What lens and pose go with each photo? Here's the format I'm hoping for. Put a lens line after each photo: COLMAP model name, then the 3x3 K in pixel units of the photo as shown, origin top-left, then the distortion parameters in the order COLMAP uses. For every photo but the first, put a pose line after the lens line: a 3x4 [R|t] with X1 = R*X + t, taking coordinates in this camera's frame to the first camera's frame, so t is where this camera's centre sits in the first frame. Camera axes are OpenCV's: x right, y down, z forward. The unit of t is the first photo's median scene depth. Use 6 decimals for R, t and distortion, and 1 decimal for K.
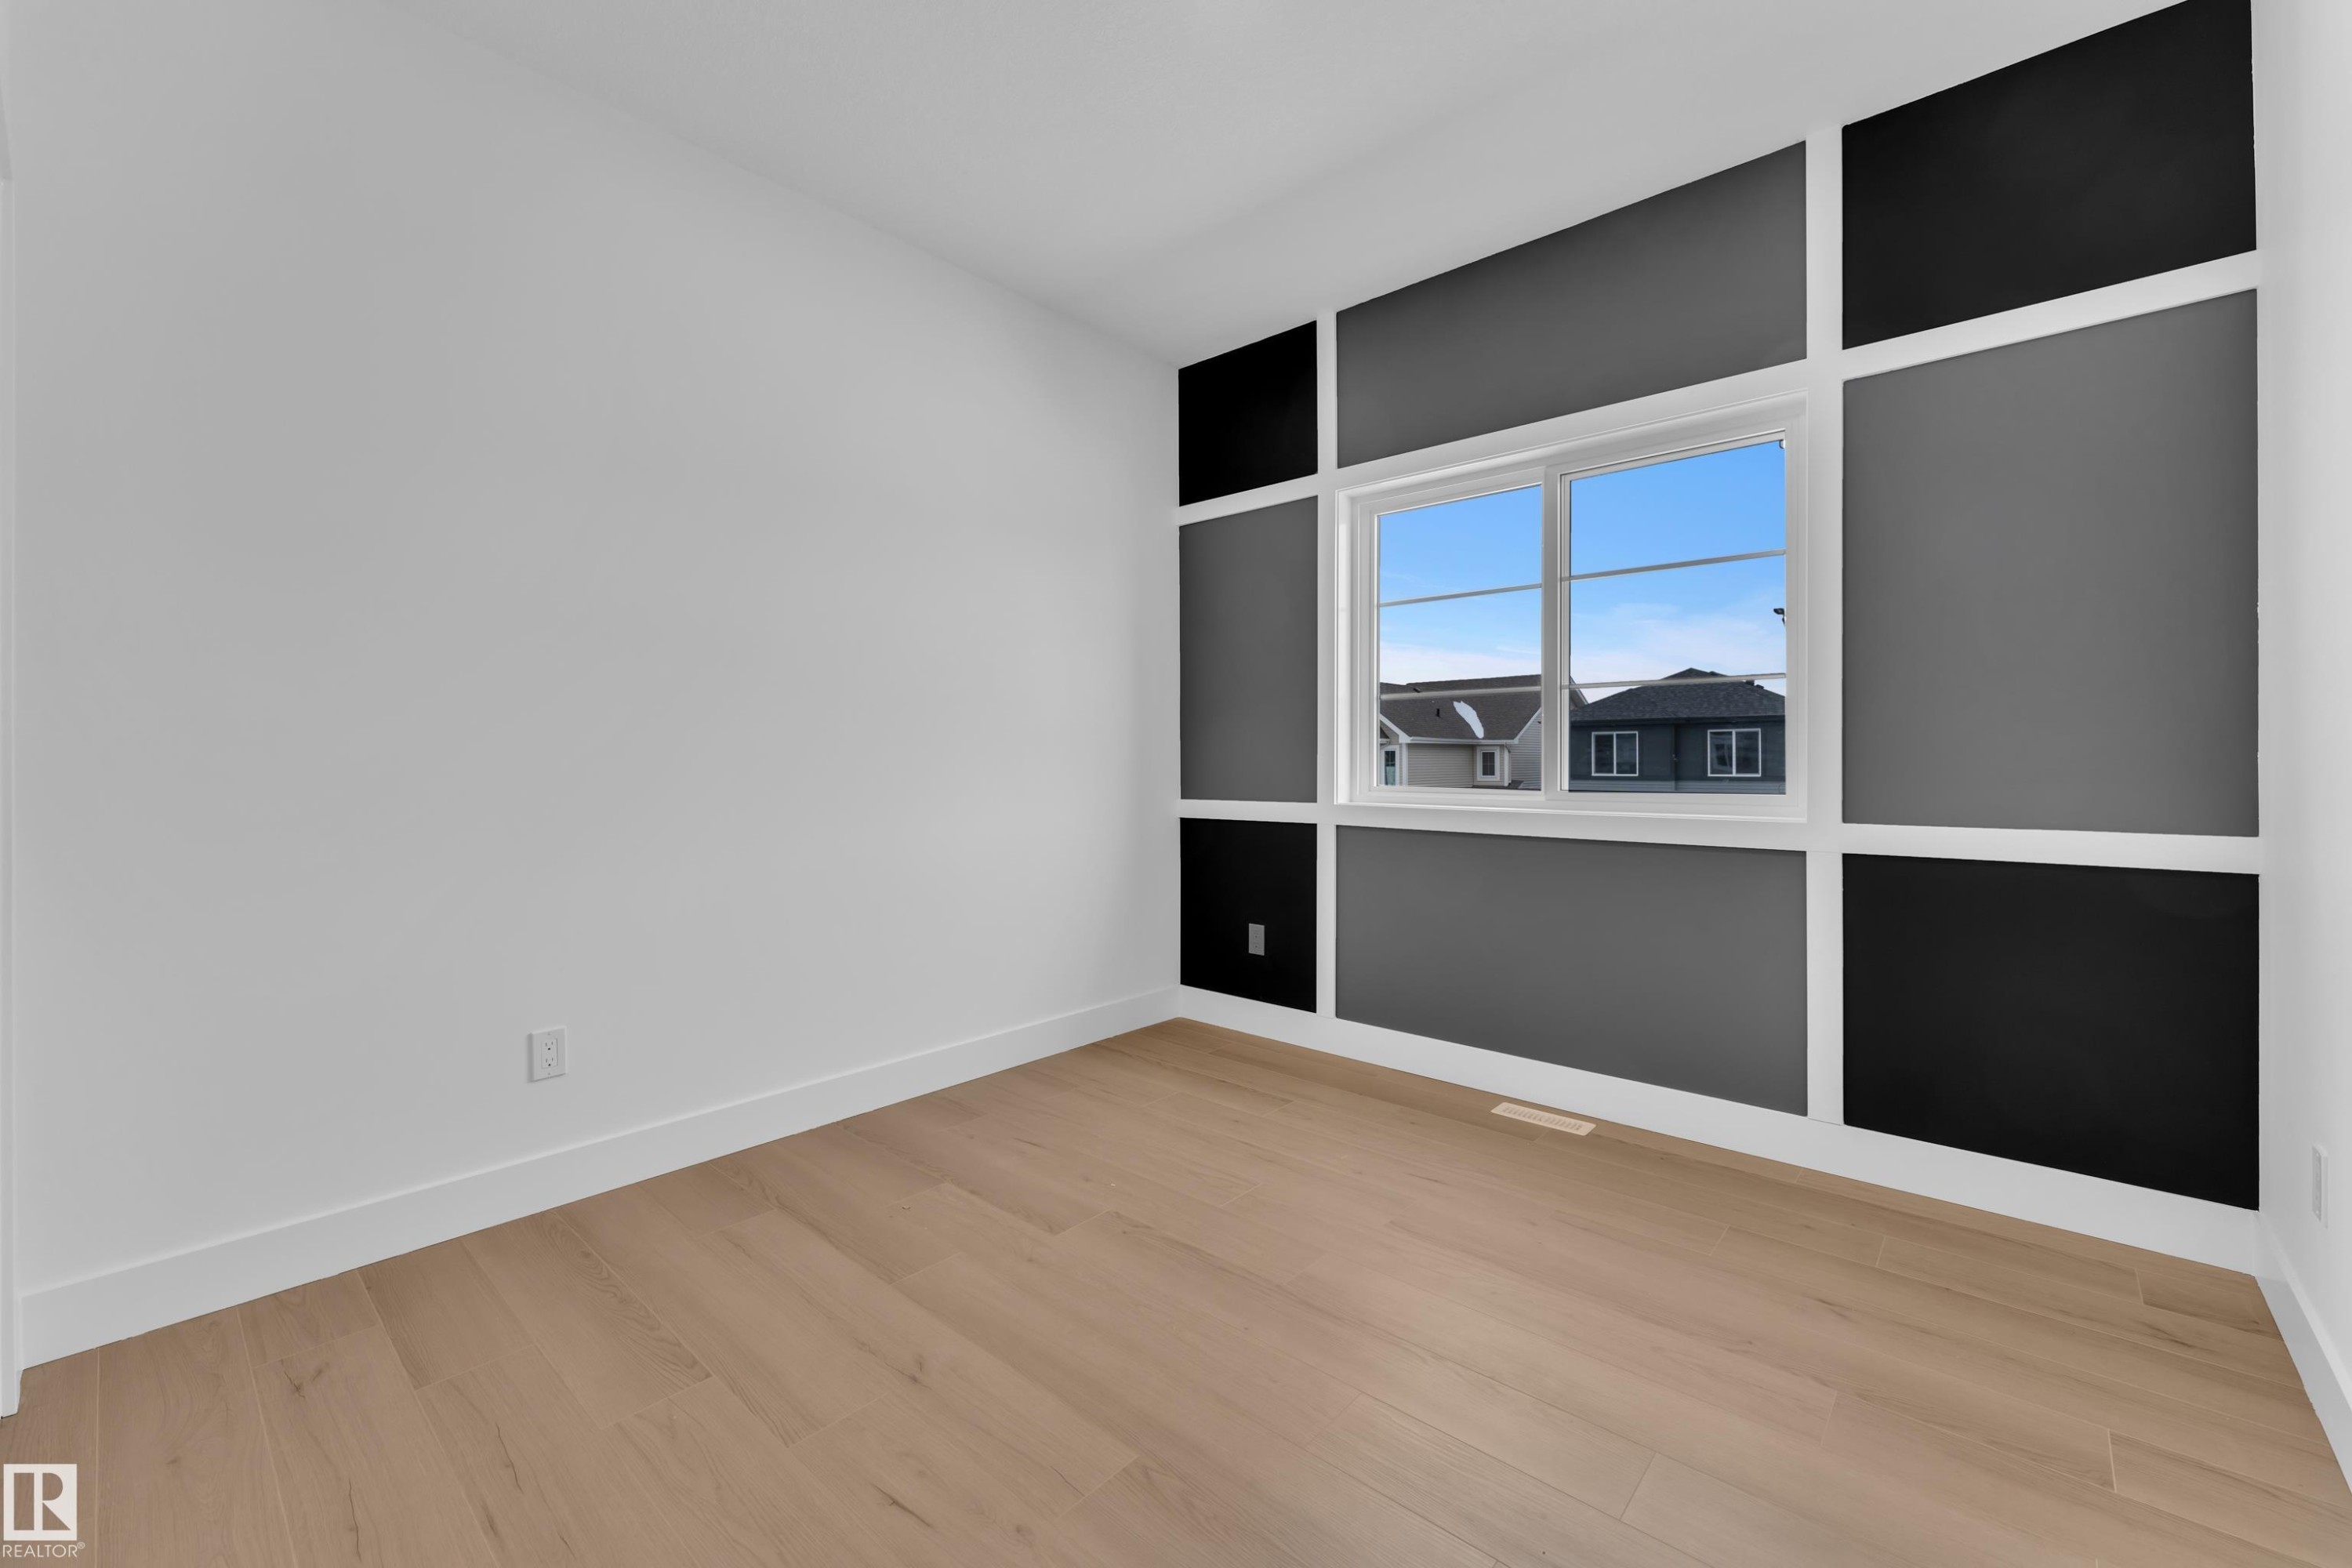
lens RADIAL K [[947.5, 0, 1175.9], [0, 947.5, 771.4], [0, 0, 1]] dist [0.002447, -0.001232]
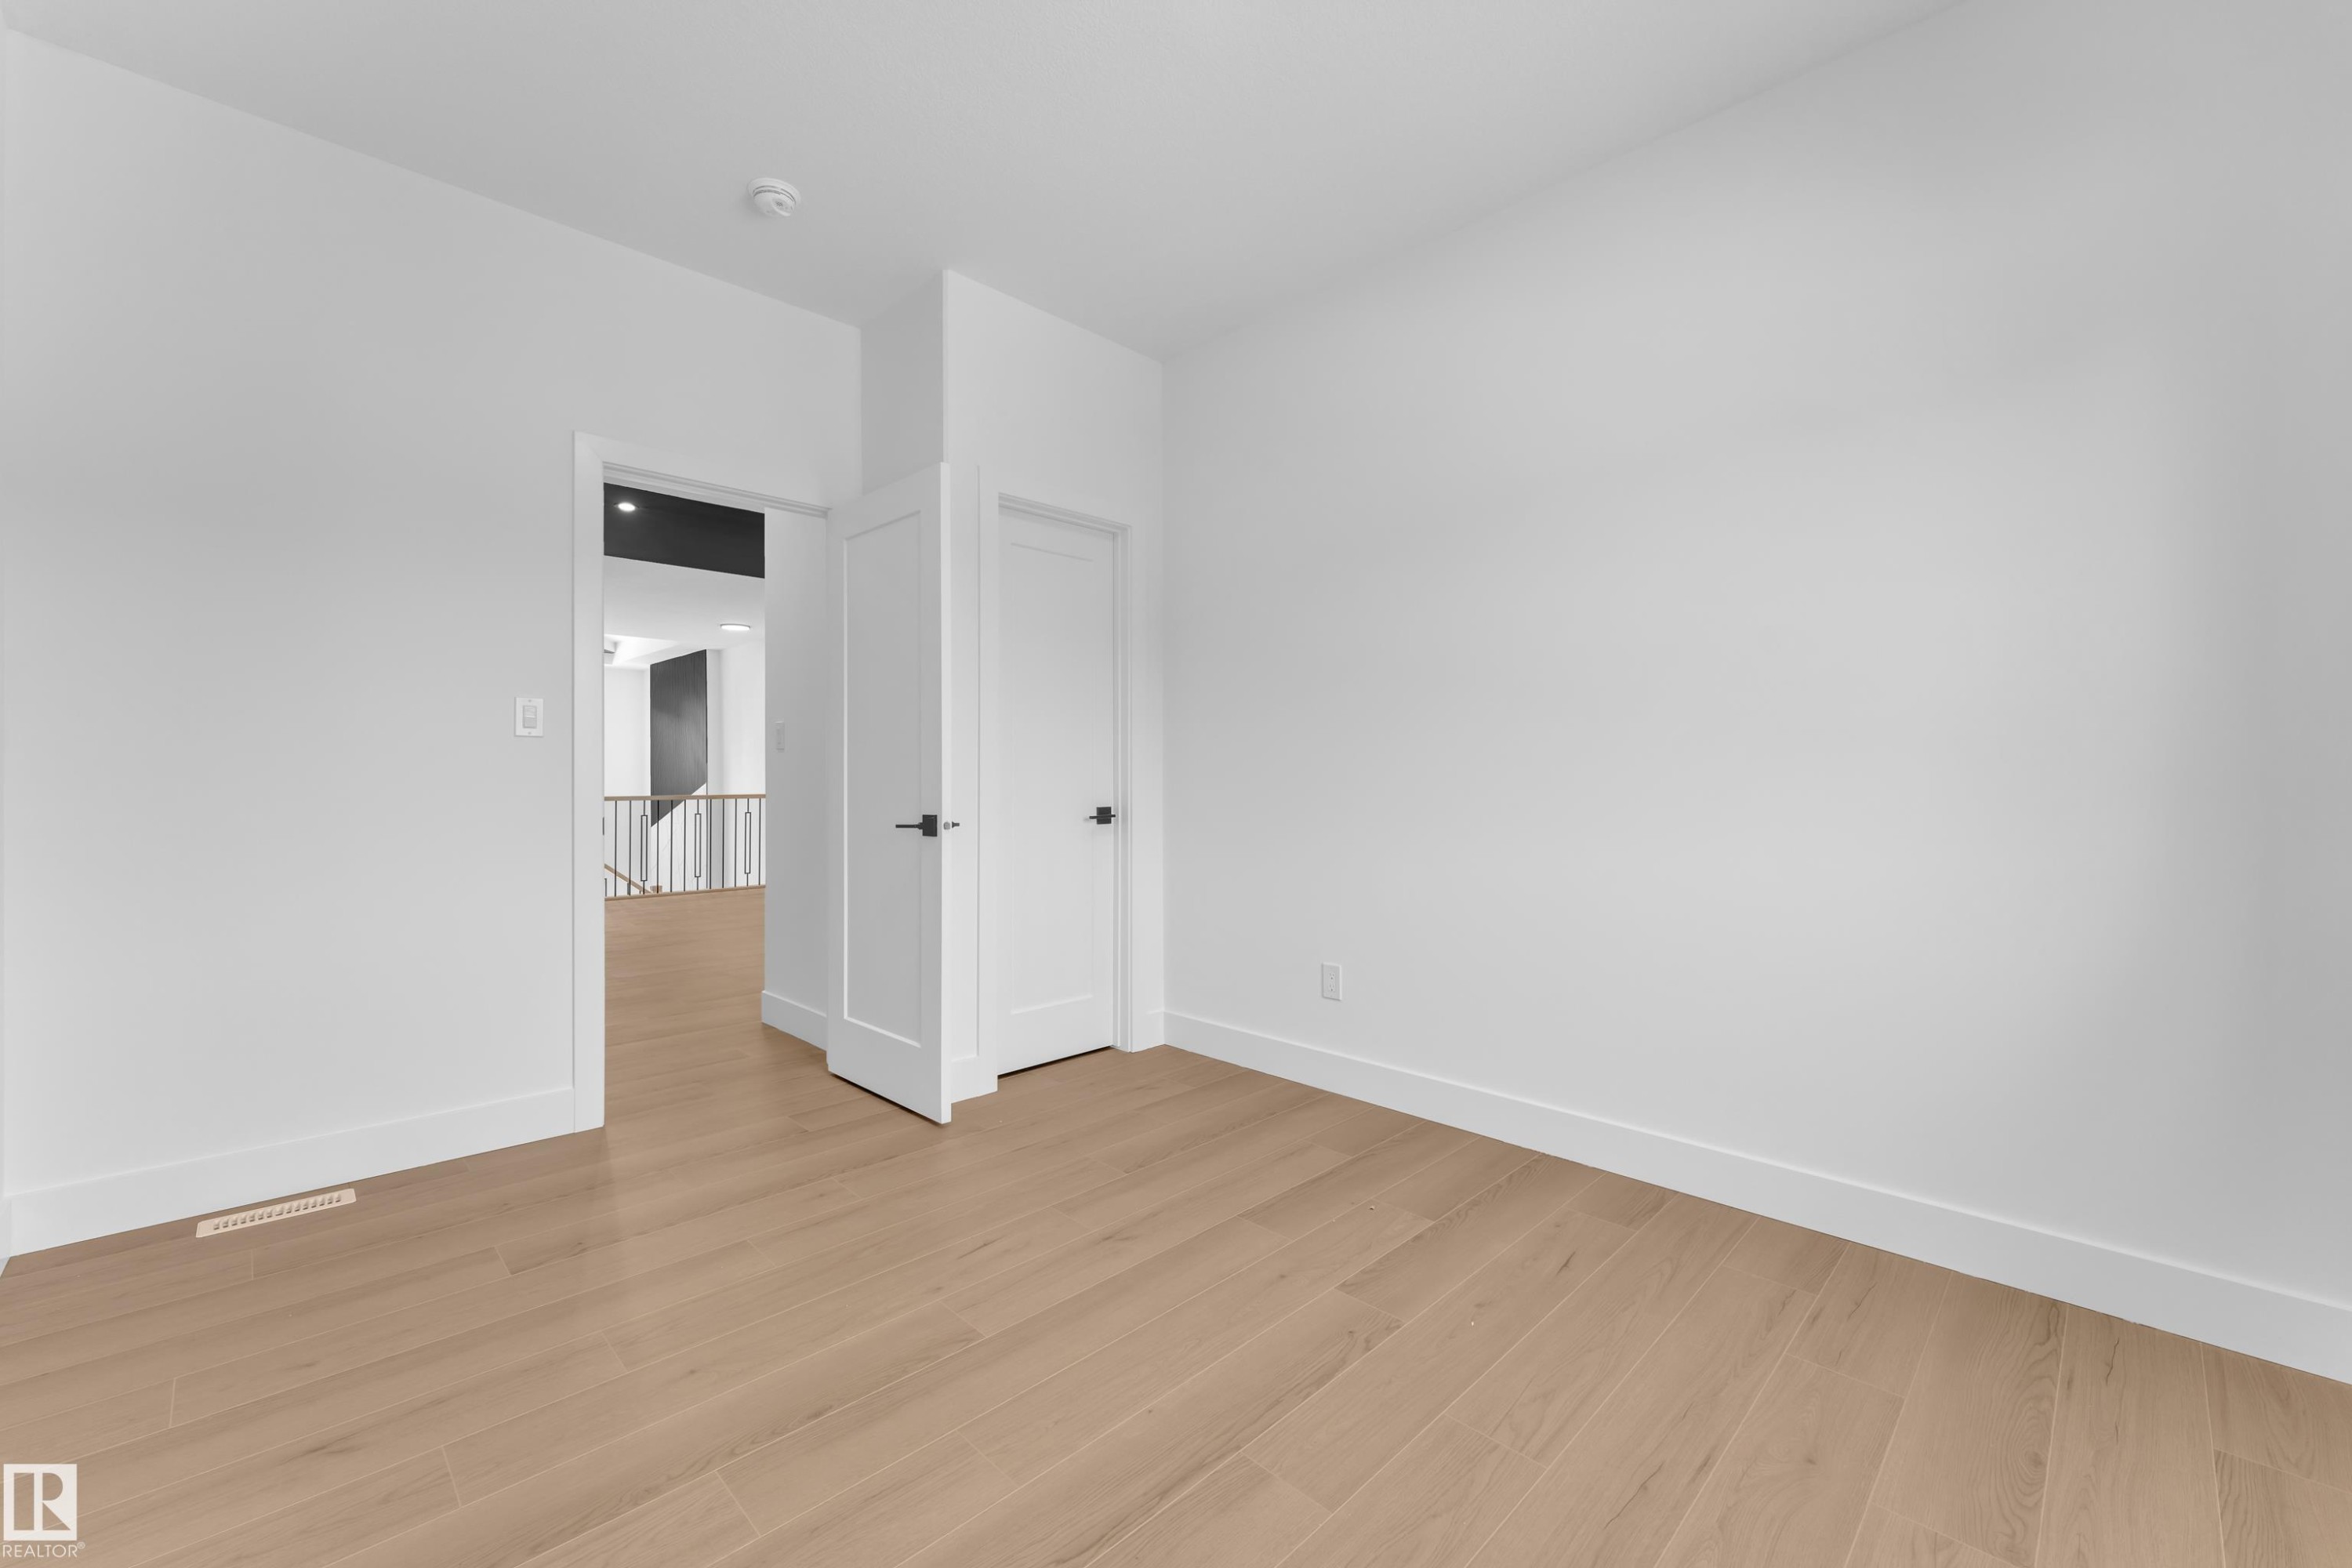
lens RADIAL K [[947.5, 0, 1175.7], [0, 947.5, 777.2], [0, 0, 1]] dist [0.002447, -0.001232]
pose [[-0.051032, 0.006279, -0.998677, 0.782743], [-0.009461, 0.999932, 0.006770, -0.015033], [0.998652, 0.009794, -0.050969, 0.863006]]
